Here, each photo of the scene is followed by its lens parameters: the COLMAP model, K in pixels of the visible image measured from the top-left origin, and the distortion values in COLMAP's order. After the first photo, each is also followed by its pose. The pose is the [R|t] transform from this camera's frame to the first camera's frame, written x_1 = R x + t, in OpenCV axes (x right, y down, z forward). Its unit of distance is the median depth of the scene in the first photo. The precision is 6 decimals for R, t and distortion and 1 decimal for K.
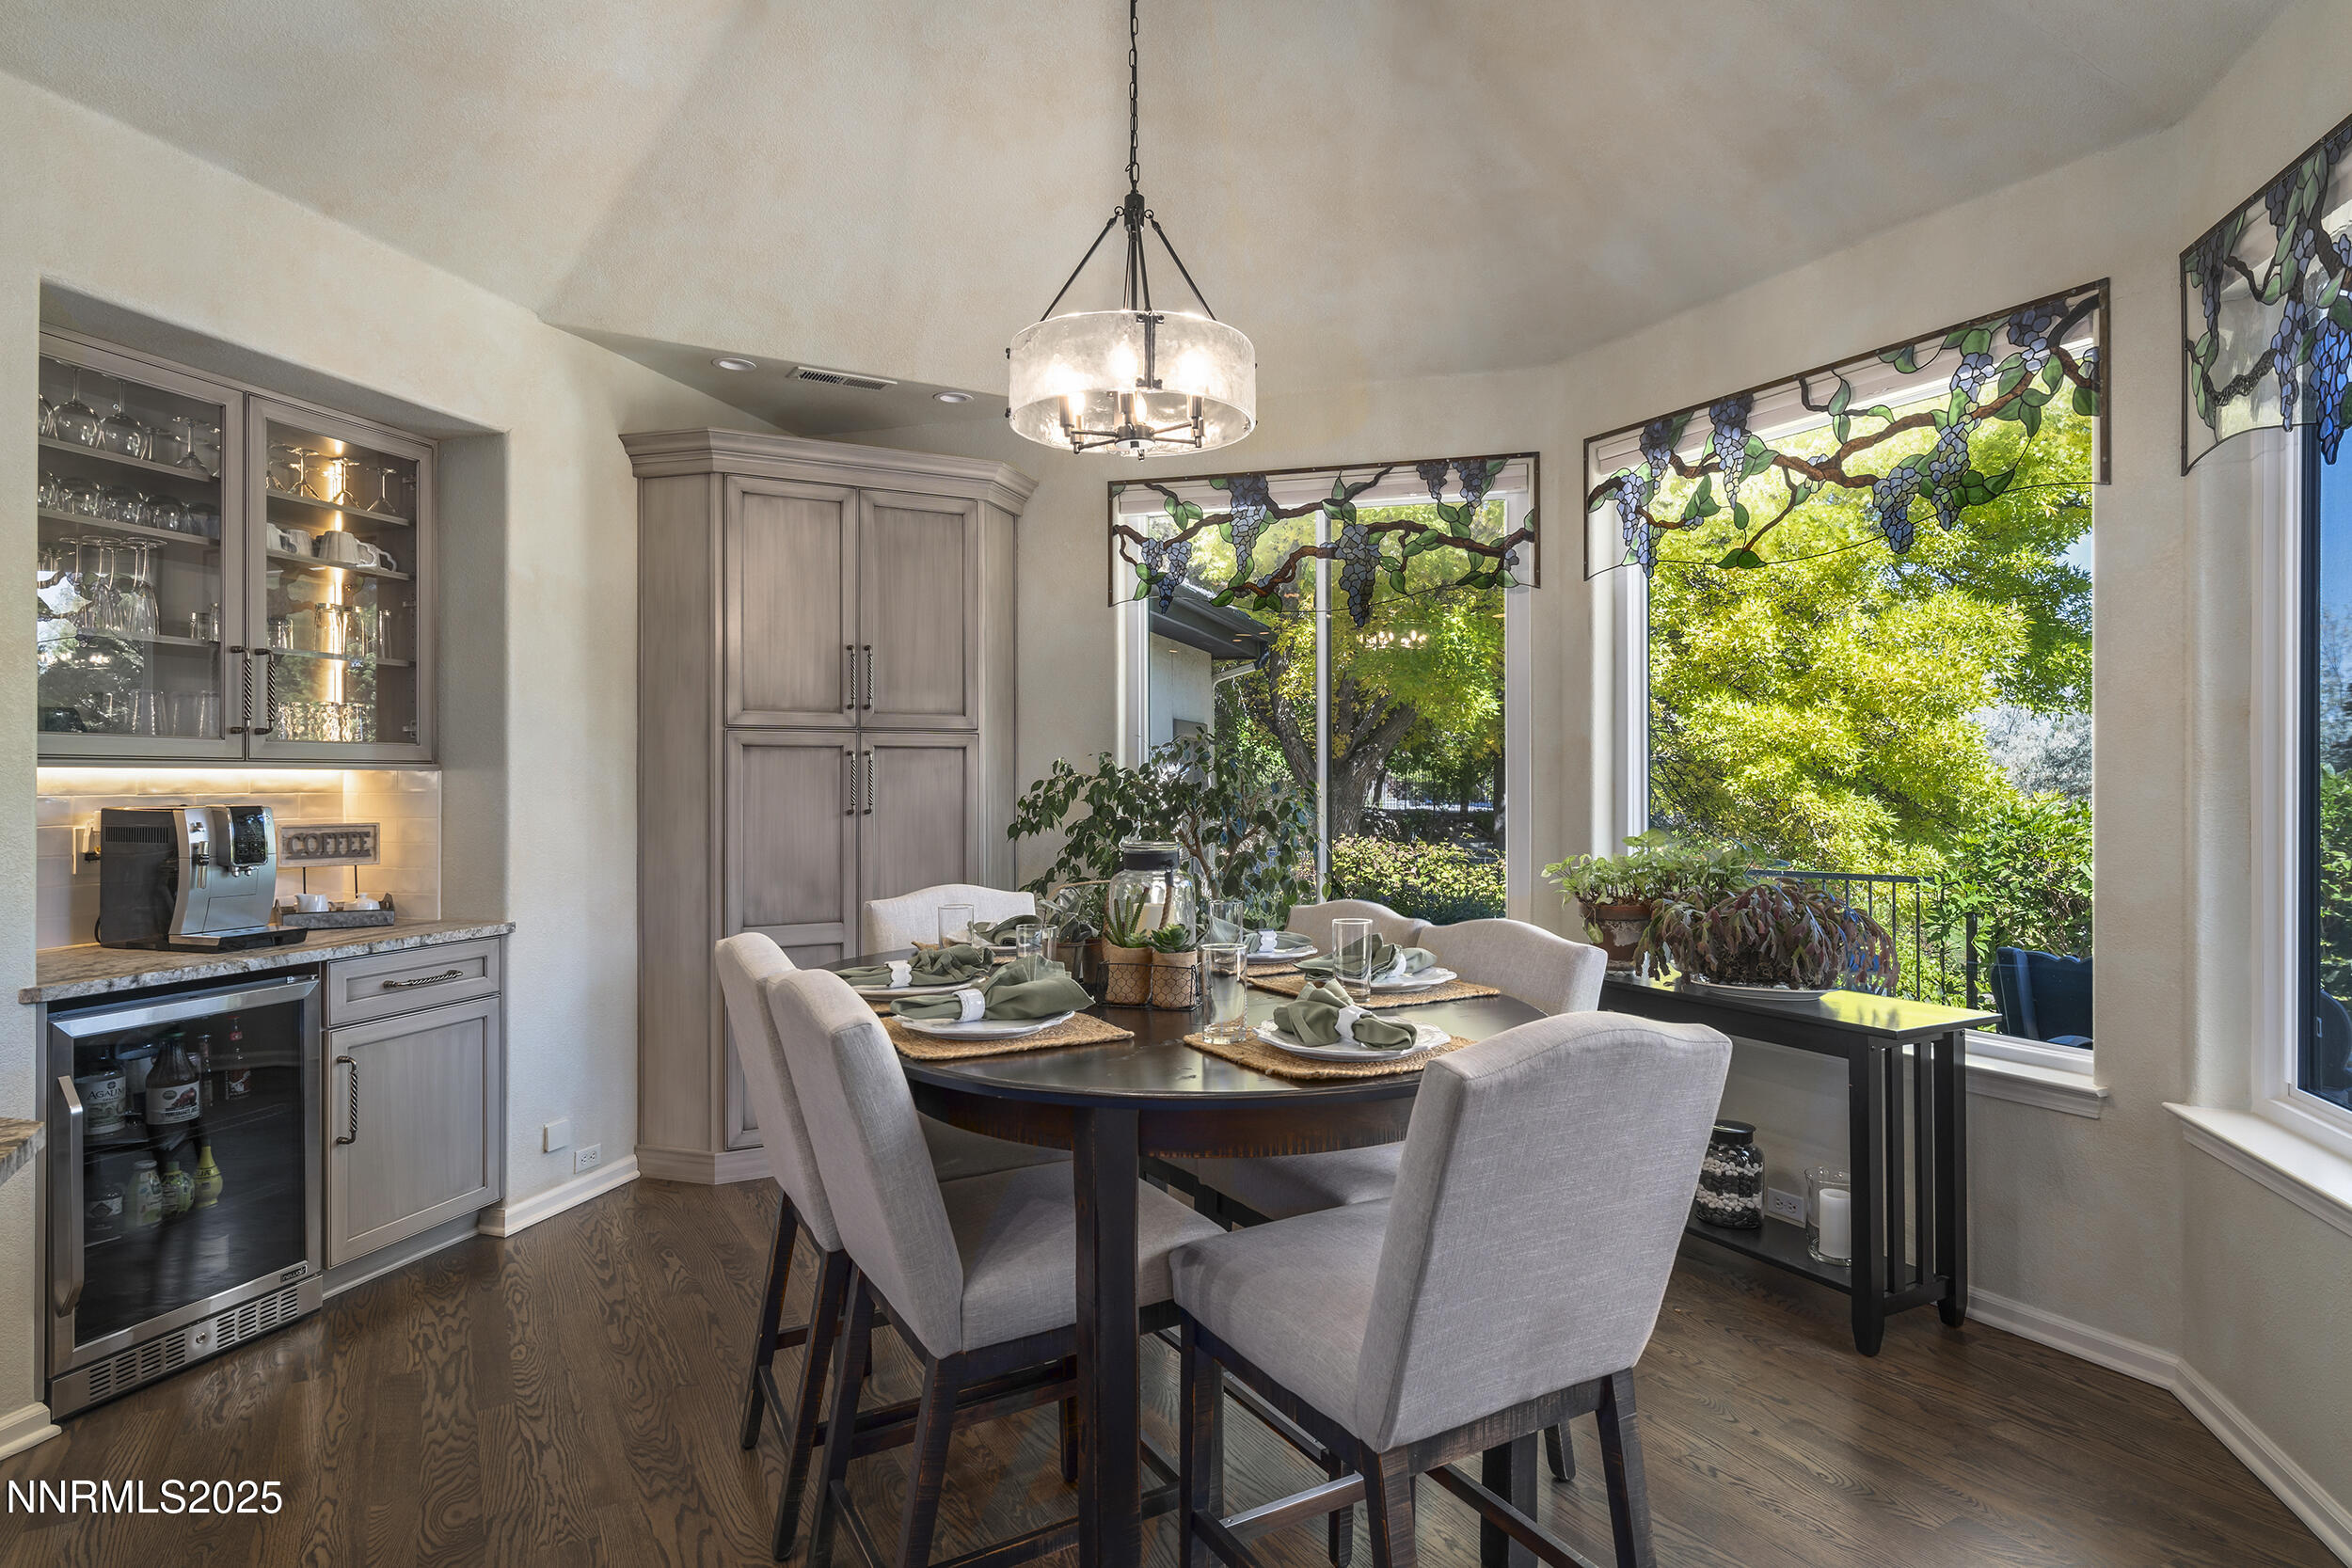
lens RADIAL K [[1276.6, 0, 1150.5], [0, 1276.6, 771.6], [0, 0, 1]] dist [0.004792, 0.000994]
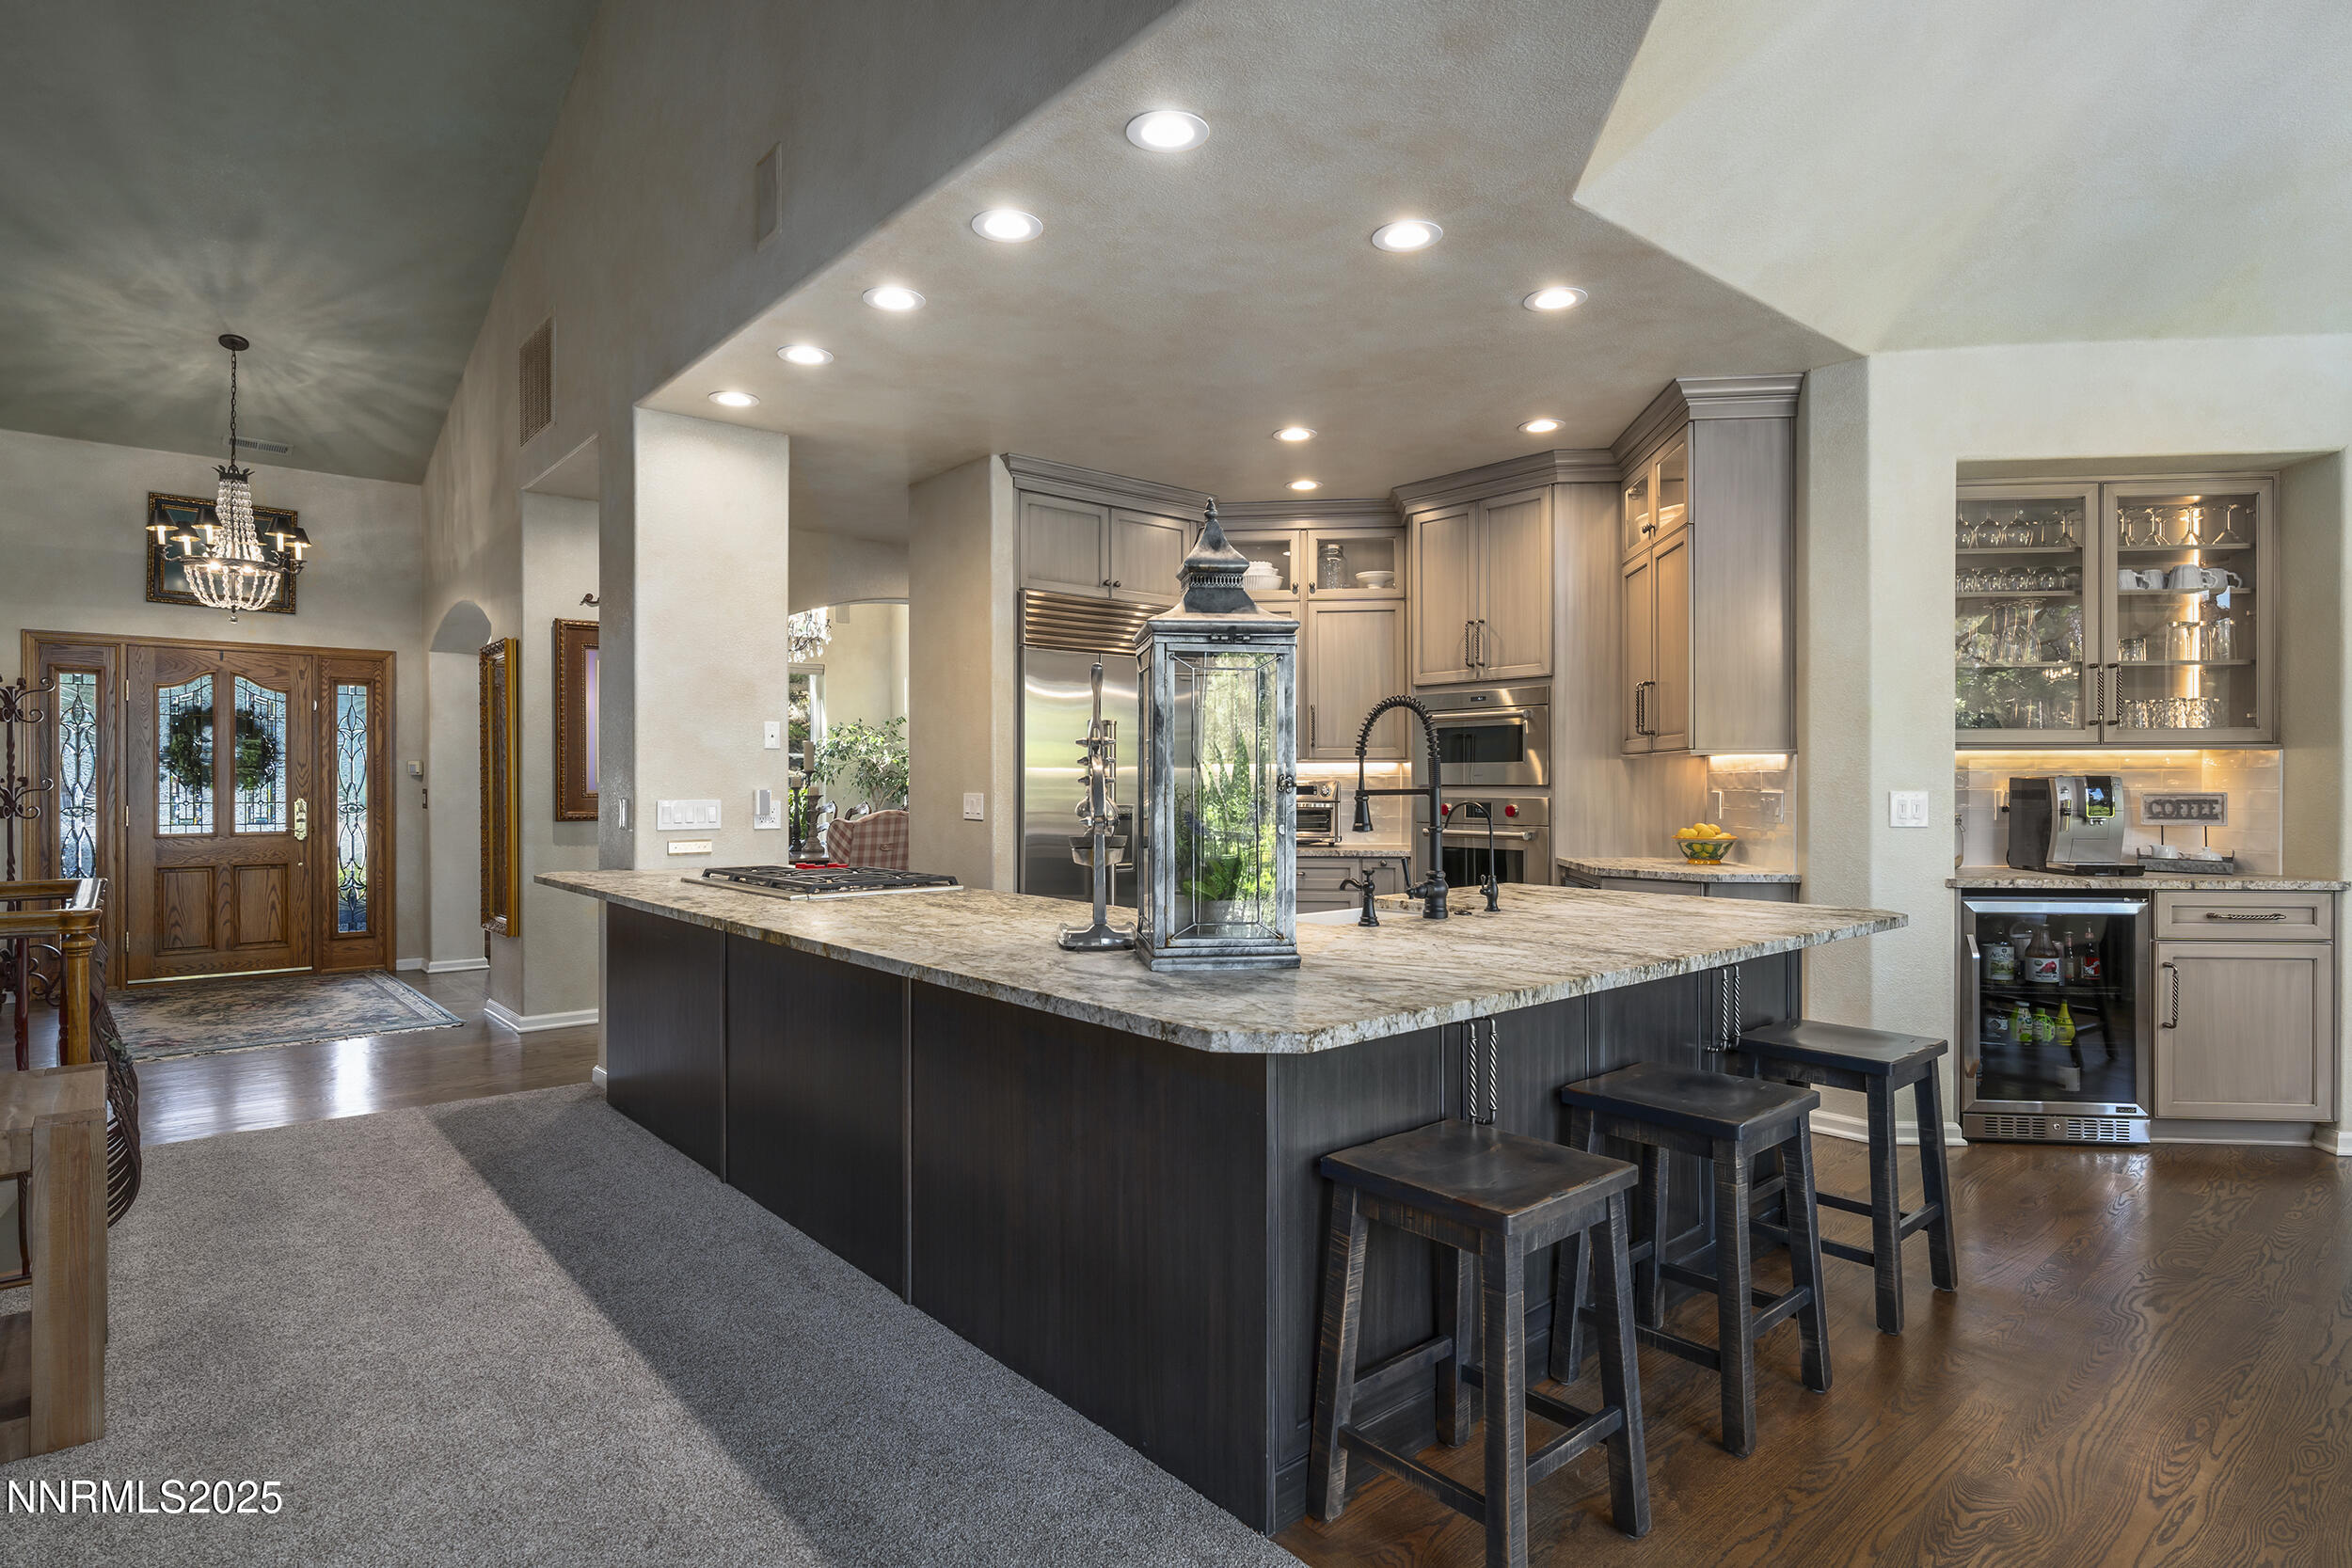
lens RADIAL K [[1276.6, 0, 1159.2], [0, 1276.6, 787.5], [0, 0, 1]] dist [0.004792, 0.000994]
pose [[0.180923, -0.001524, -0.983496, 0.441707], [0.002257, 0.999997, -0.001134, 0.034921], [0.983495, -0.002015, 0.180926, -0.246588]]
